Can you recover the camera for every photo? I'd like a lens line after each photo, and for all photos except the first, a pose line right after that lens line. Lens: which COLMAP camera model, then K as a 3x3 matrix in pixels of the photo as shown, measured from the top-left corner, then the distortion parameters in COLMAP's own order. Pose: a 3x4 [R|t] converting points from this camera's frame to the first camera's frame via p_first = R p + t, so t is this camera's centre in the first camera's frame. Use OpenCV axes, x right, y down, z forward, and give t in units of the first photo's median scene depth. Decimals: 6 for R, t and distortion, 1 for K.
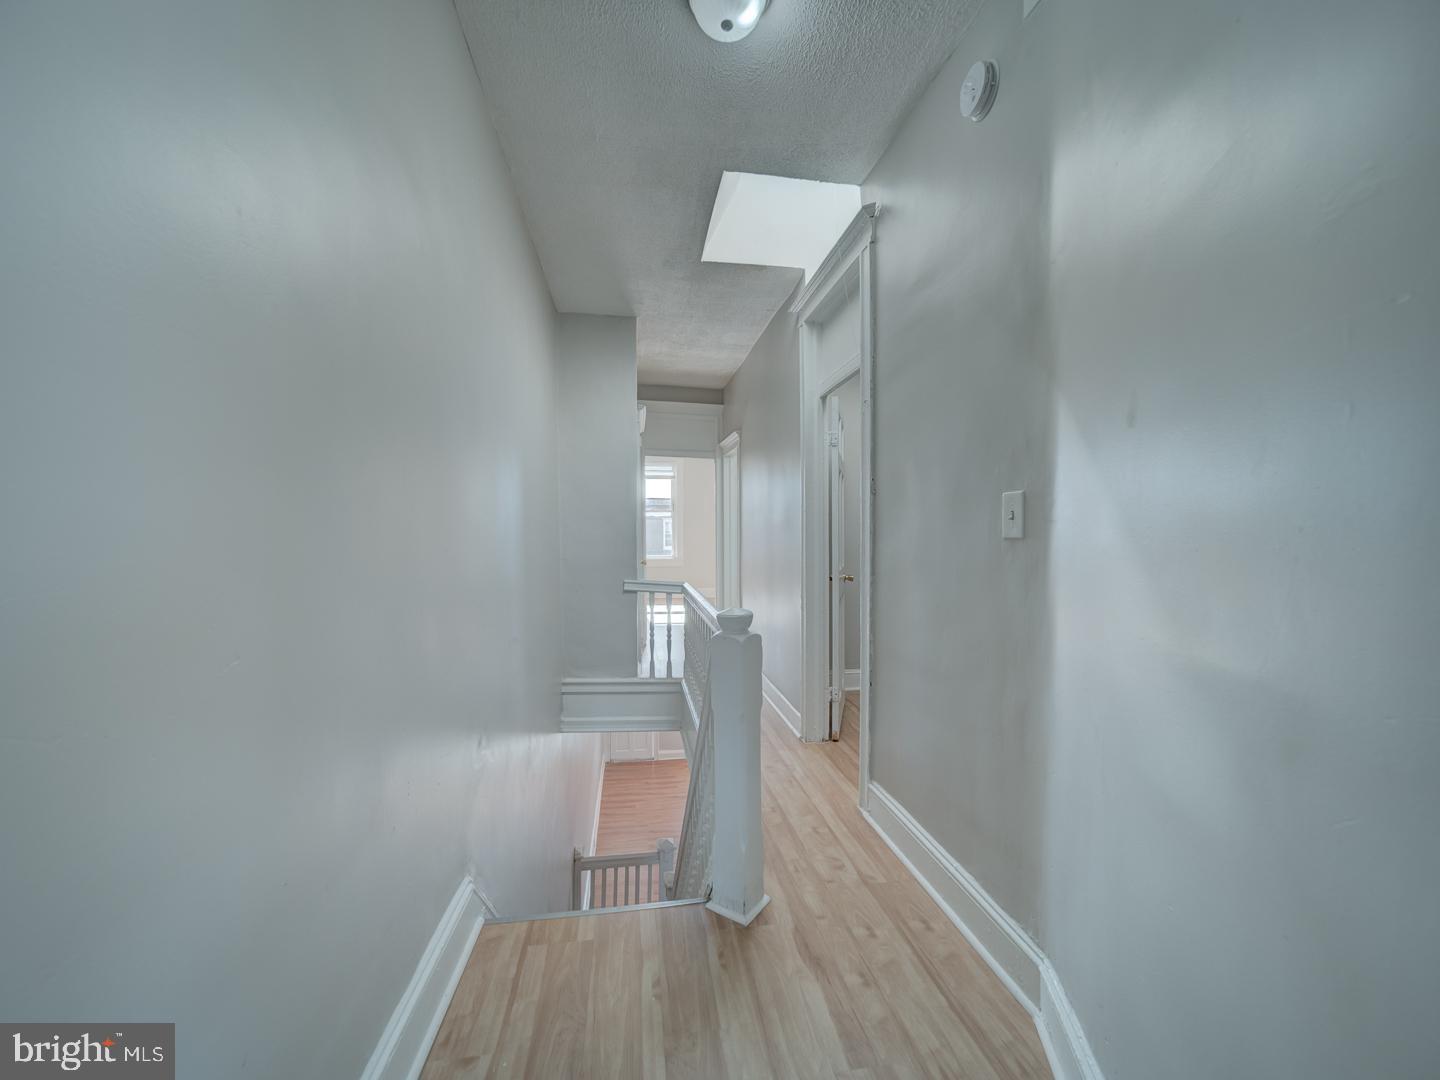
lens RADIAL K [[571.1, 0, 724.6], [0, 571.1, 543.6], [0, 0, 1]] dist [-0.002182, -0.000470]
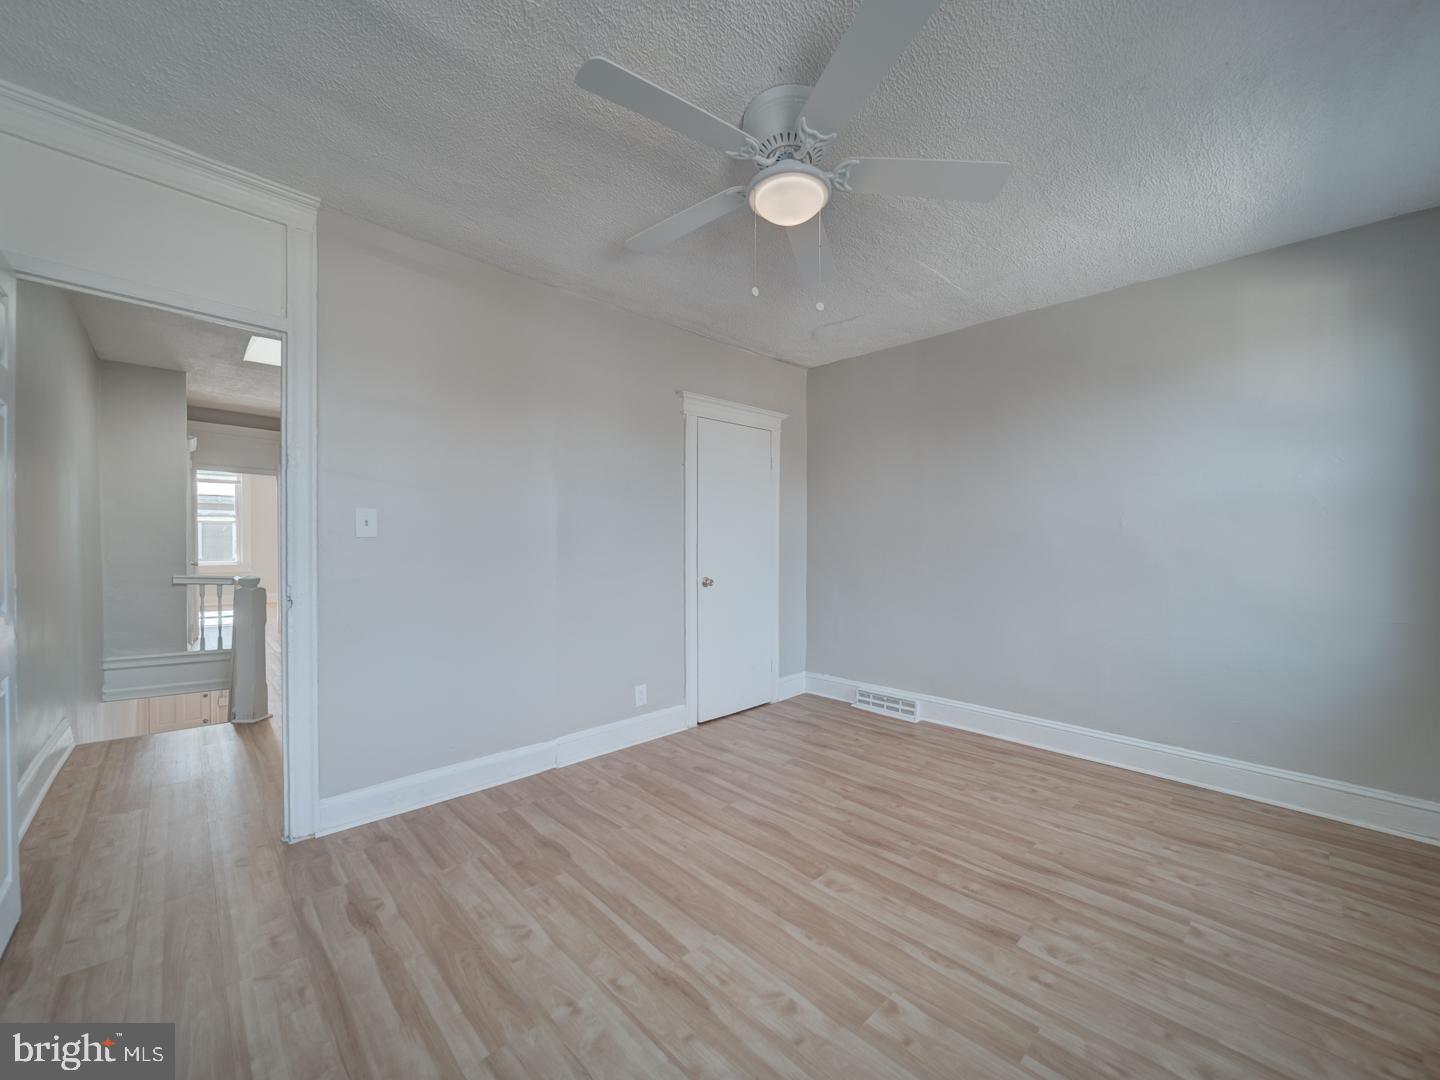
lens RADIAL K [[543.3, 0, 717.7], [0, 543.3, 551.6], [0, 0, 1]] dist [-0.000658, -0.000222]
pose [[0.810847, 0.000954, 0.585257, 0.090446], [-0.002313, 0.999996, 0.001574, 0.003736], [-0.585253, -0.002630, 0.810846, -0.620243]]
